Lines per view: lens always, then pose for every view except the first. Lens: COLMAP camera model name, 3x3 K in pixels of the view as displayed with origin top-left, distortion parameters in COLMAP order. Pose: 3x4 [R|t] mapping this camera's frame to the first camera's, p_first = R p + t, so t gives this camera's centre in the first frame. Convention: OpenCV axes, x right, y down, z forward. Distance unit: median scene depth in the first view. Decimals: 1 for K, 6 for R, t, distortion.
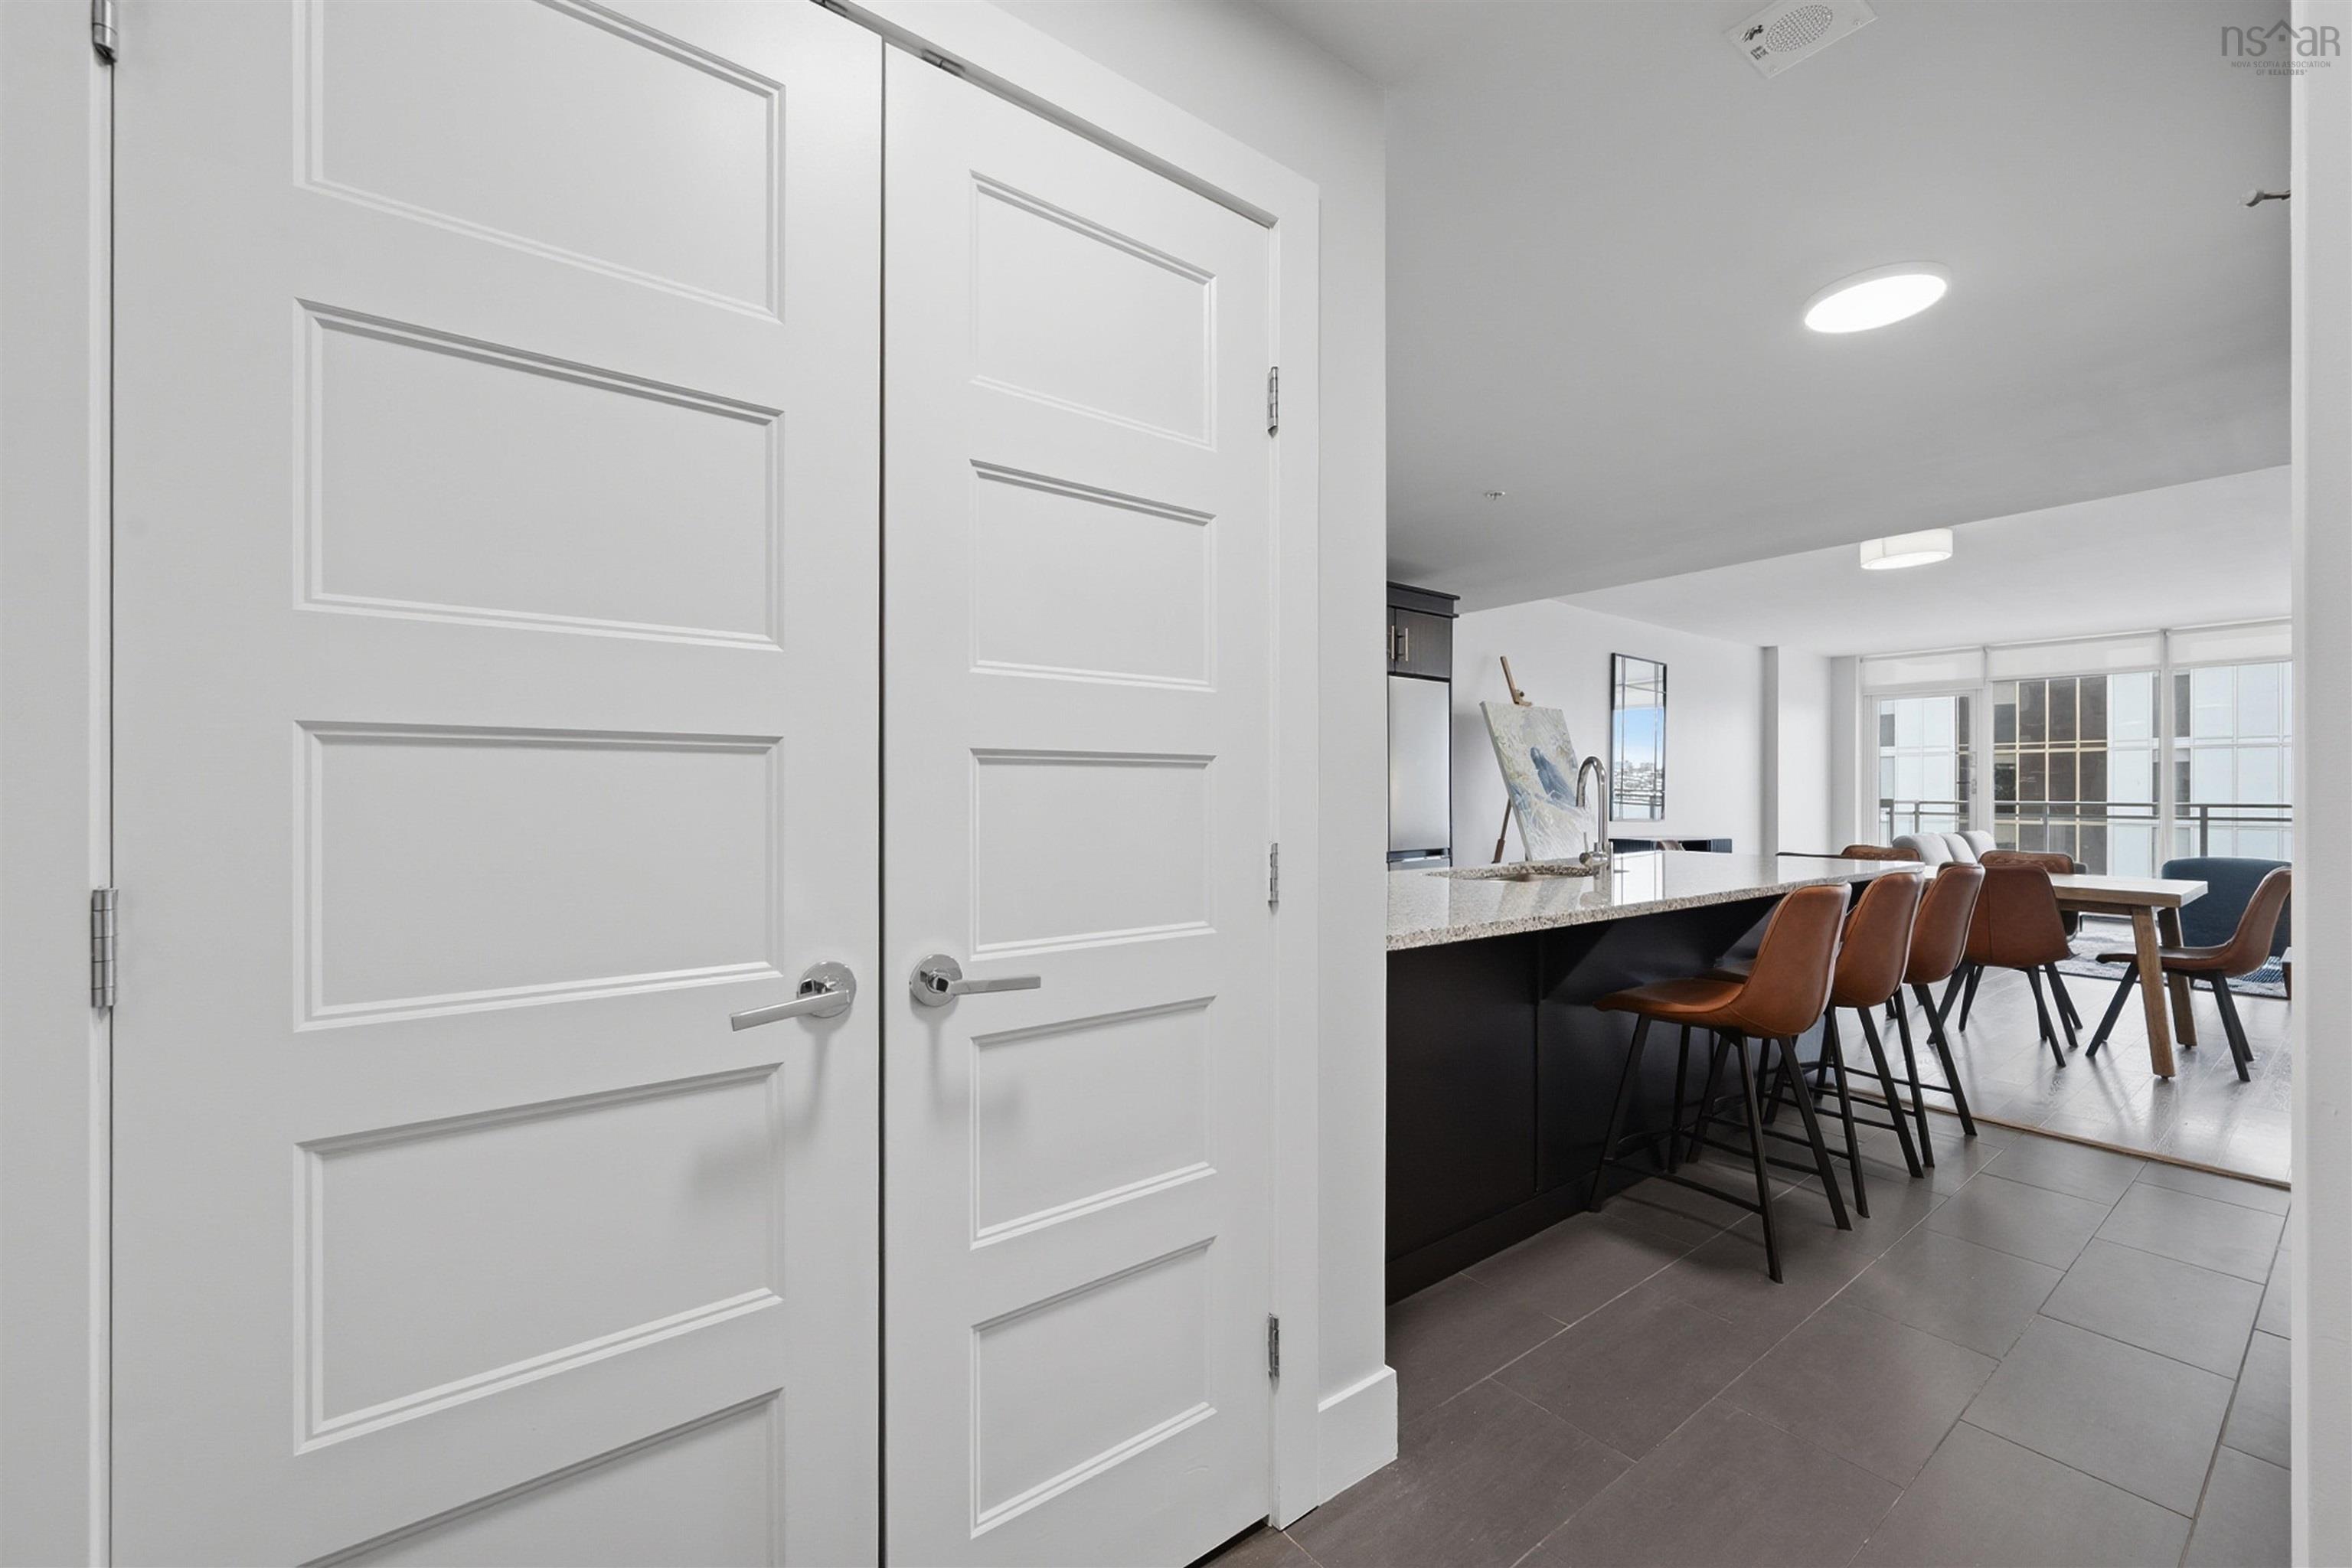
lens RADIAL K [[928.0, 0, 1190.2], [0, 928.0, 786.5], [0, 0, 1]] dist [0.002250, 0.000147]
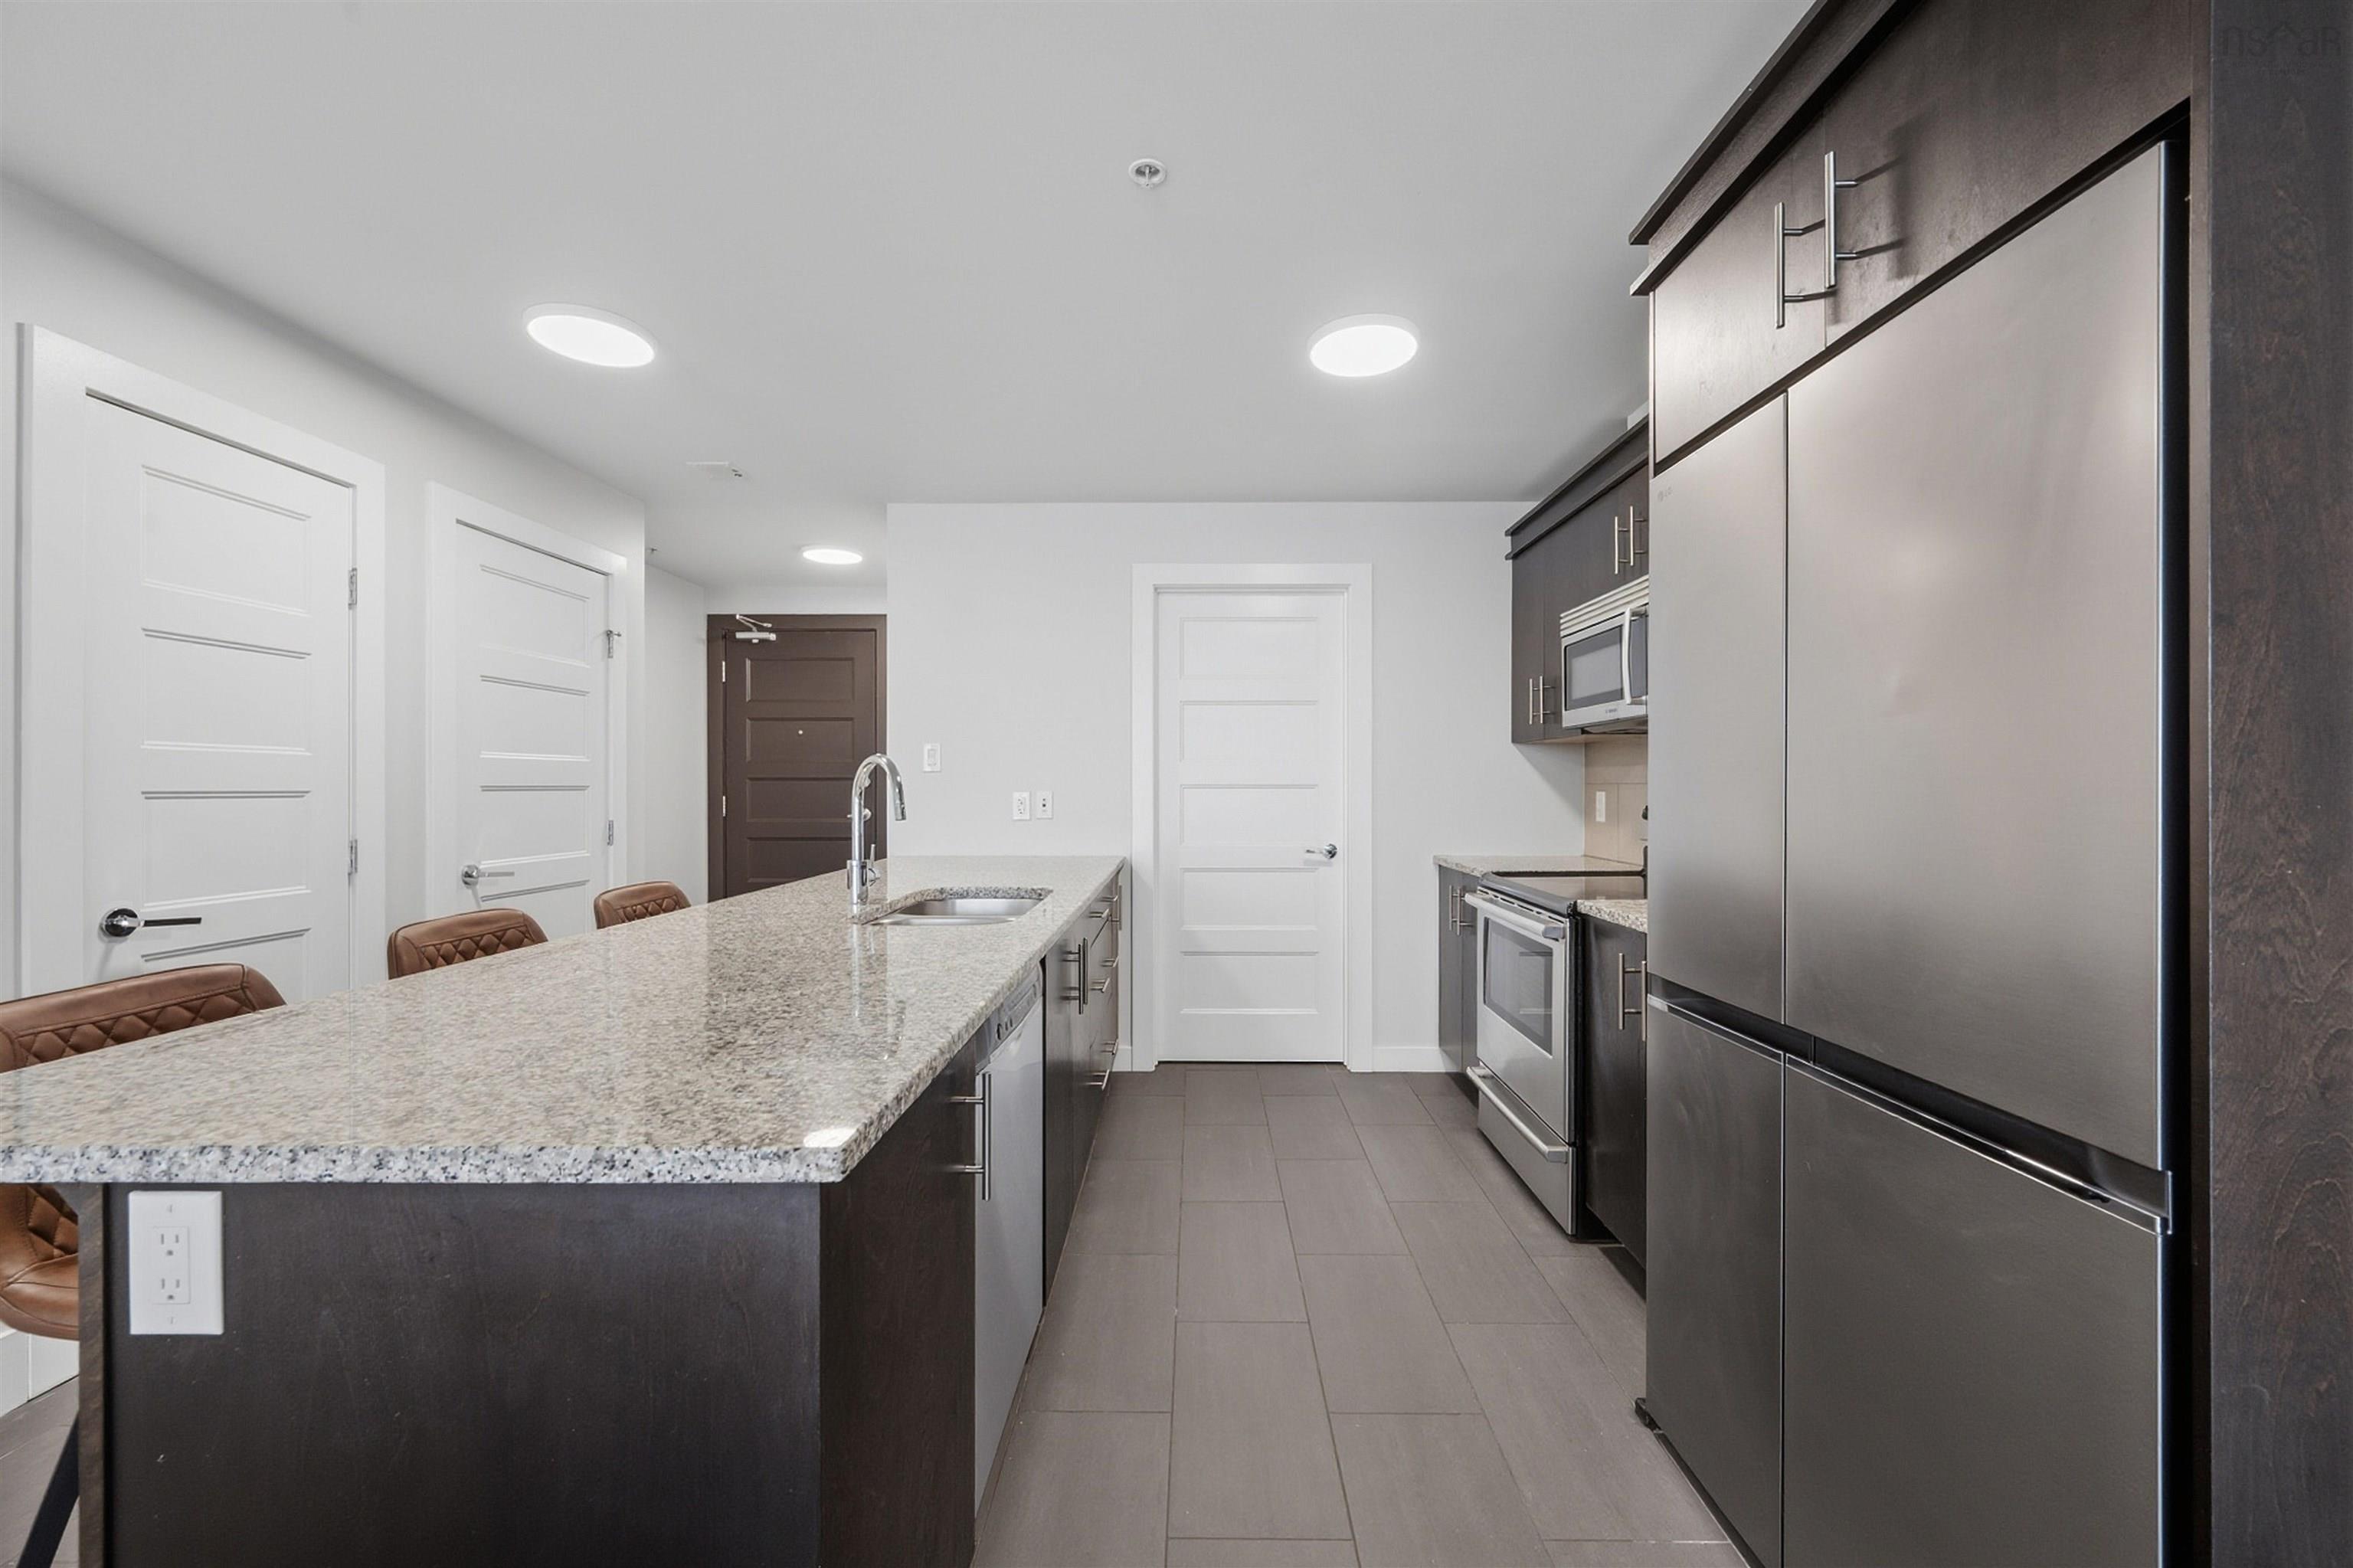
lens RADIAL K [[928.4, 0, 1187.3], [0, 928.4, 791.9], [0, 0, 1]] dist [0.002250, 0.000147]
pose [[-0.616054, 0.003224, -0.787698, 0.473294], [0.001478, 0.999995, 0.002937, -0.000833], [0.787703, 0.000645, -0.616055, 0.896062]]
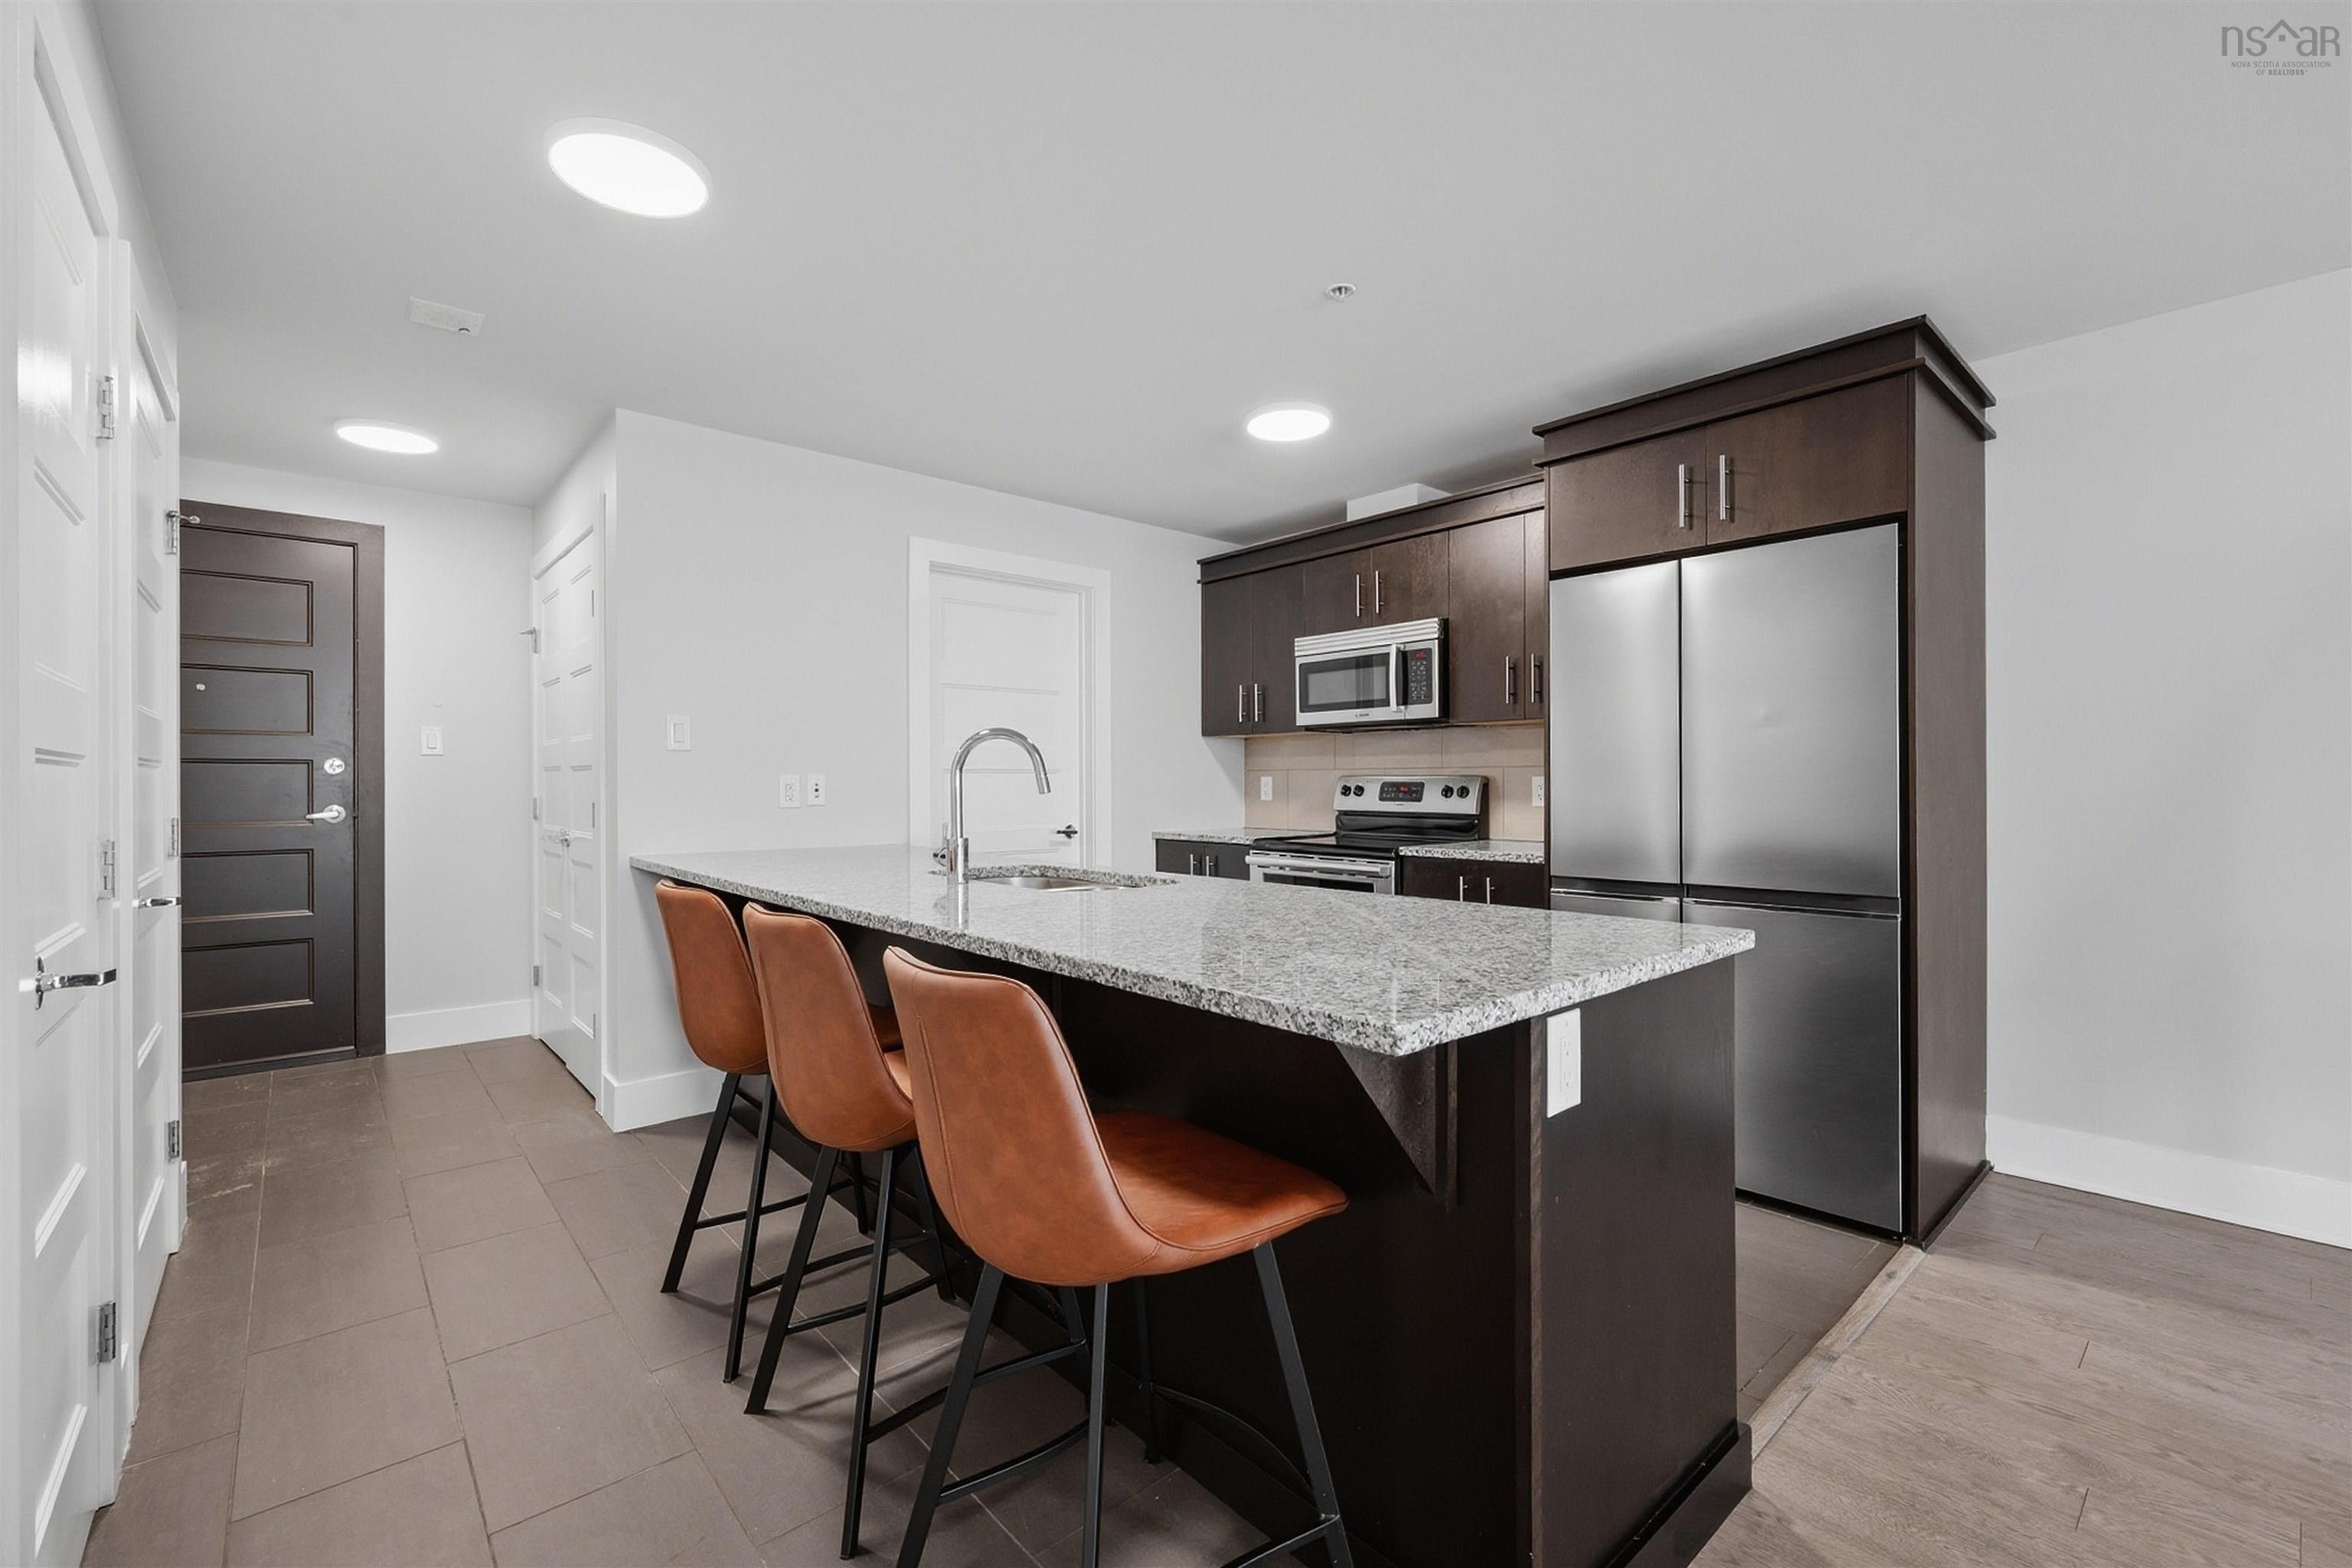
lens RADIAL K [[985.3, 0, 1166.1], [0, 985.3, 785.3], [0, 0, 1]] dist [0.000189, 0.000822]
pose [[0.060163, -0.001704, -0.998187, 0.665057], [0.006621, 0.999977, -0.001308, 0.010087], [0.998167, -0.006531, 0.060172, 0.573634]]
